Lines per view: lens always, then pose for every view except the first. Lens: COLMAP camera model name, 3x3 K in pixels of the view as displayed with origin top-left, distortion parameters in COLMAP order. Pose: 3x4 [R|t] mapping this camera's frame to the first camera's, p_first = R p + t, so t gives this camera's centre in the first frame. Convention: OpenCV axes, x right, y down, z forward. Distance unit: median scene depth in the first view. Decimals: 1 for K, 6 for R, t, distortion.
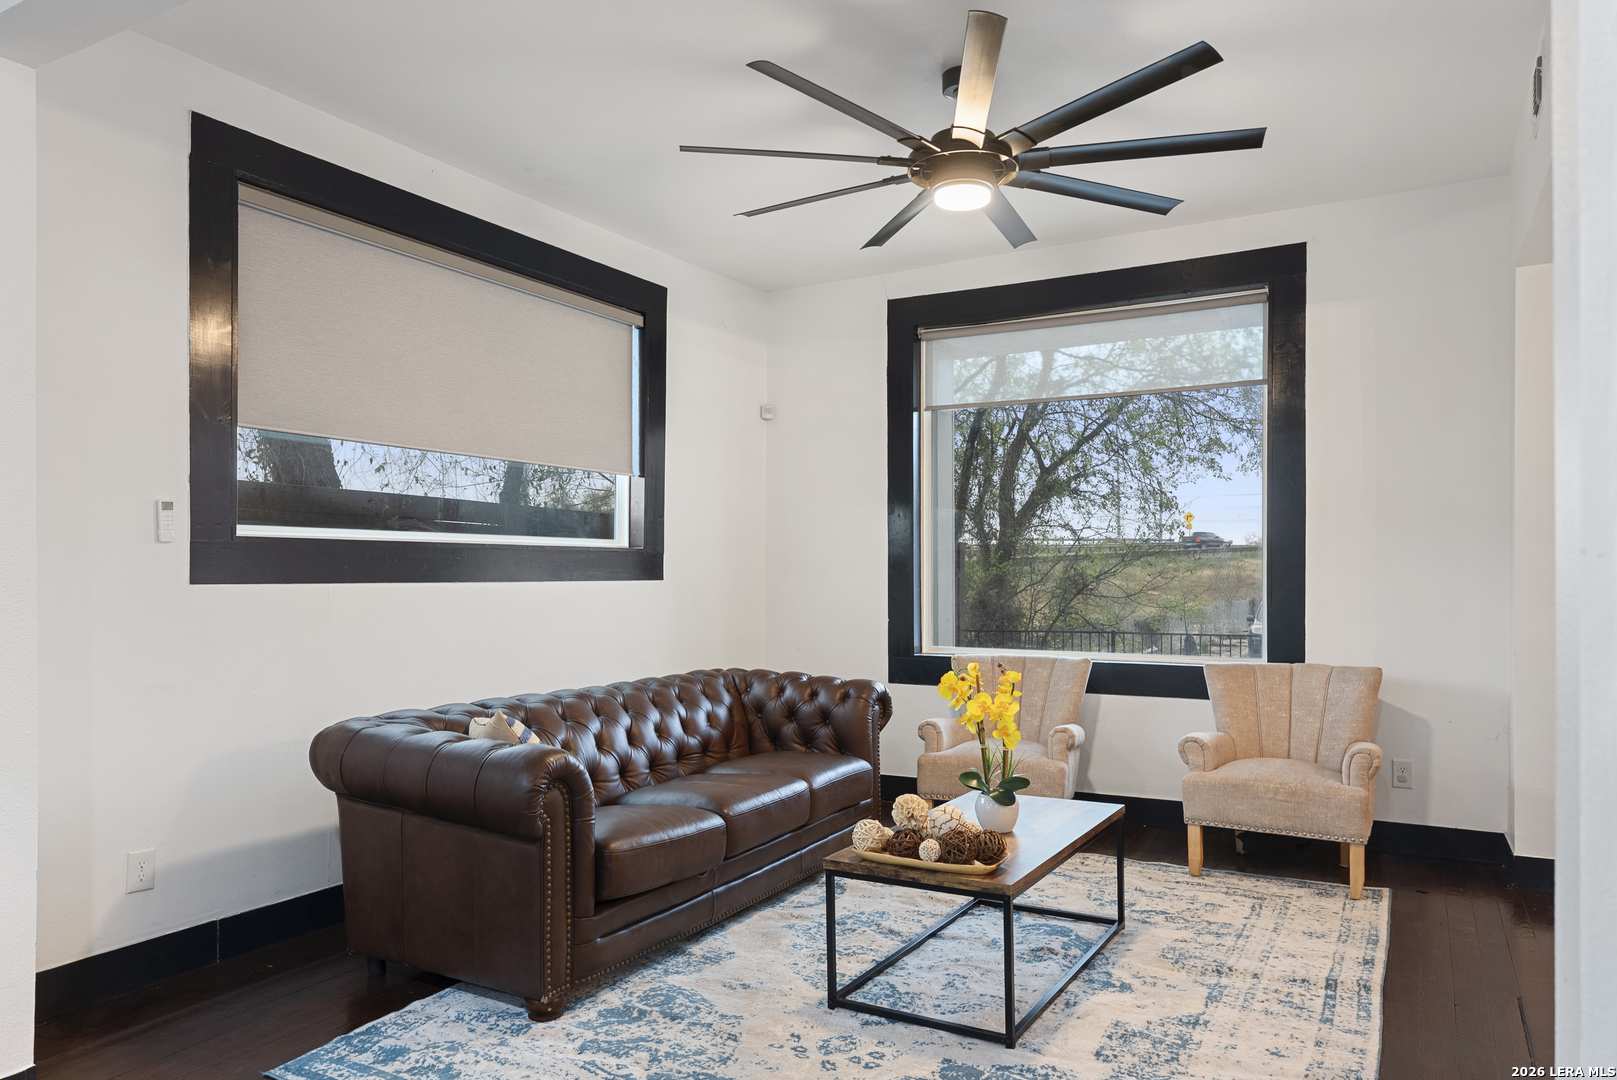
lens RADIAL K [[1090.7, 0, 820.5], [0, 1090.7, 571.3], [0, 0, 1]] dist [-0.002632, -0.001575]
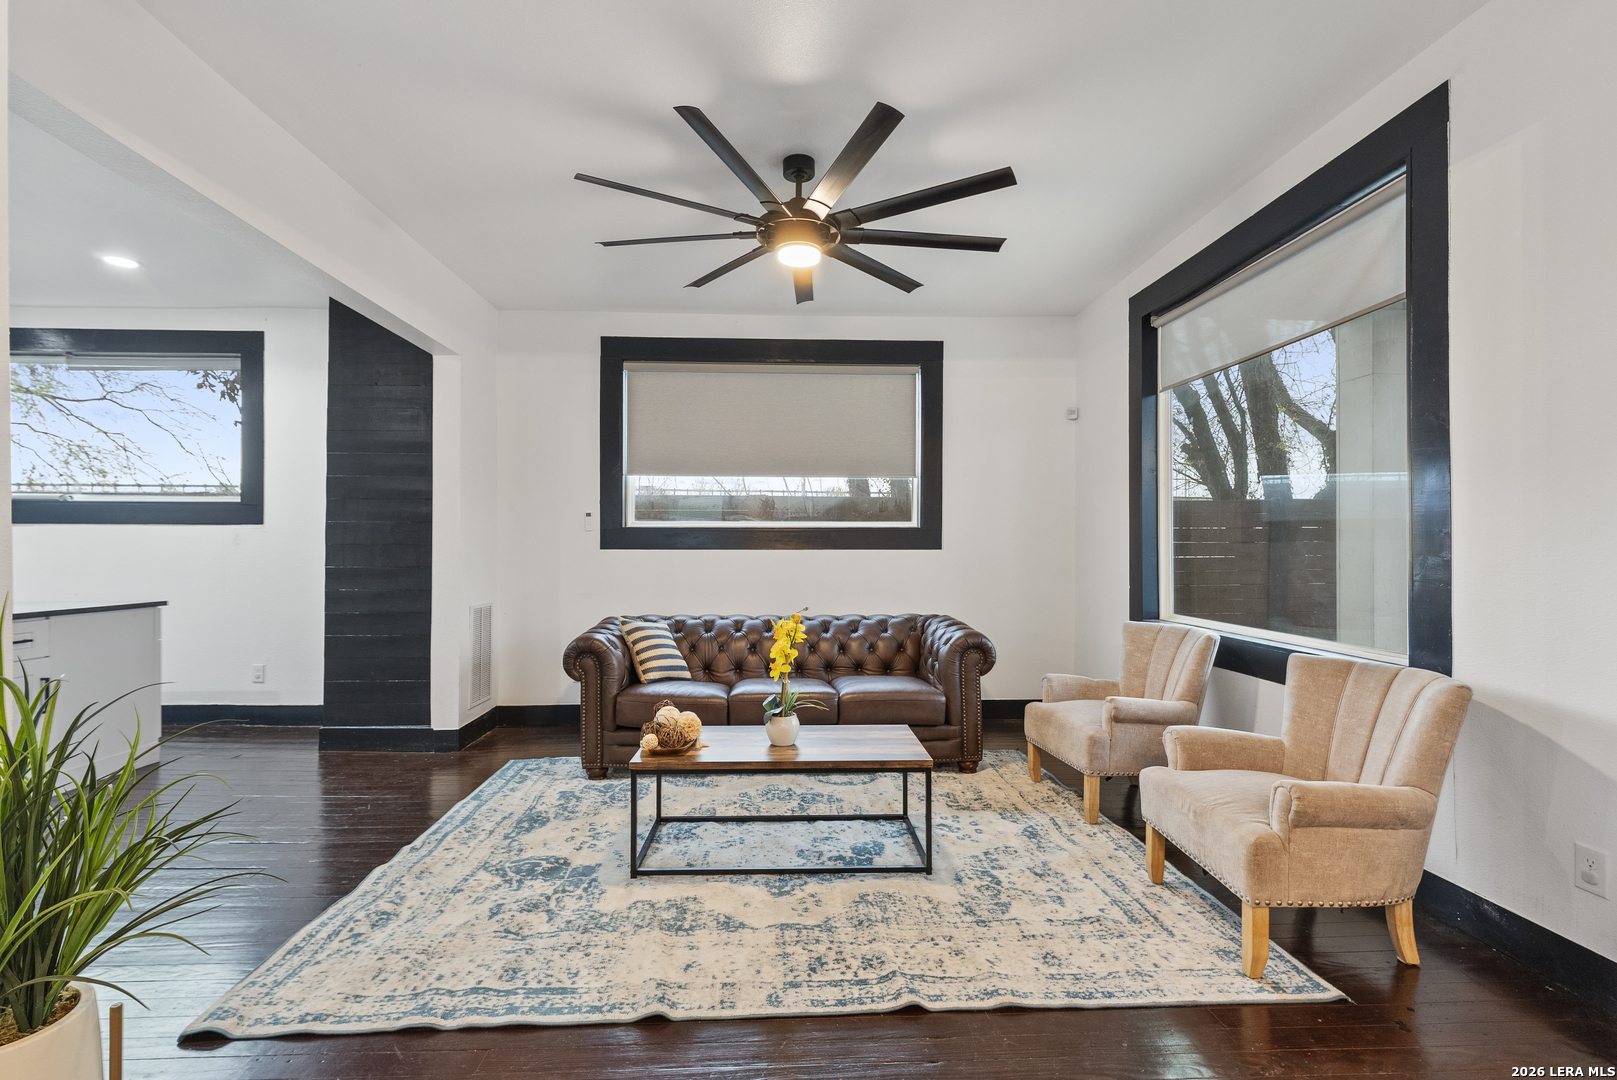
lens RADIAL K [[742.2, 0, 807.3], [0, 742.2, 543.7], [0, 0, 1]] dist [-0.003190, -0.000285]
pose [[0.523442, -0.000160, -0.852061, 0.860113], [0.002116, 0.999997, 0.001112, -0.000765], [0.852059, -0.002385, 0.523441, 0.525645]]
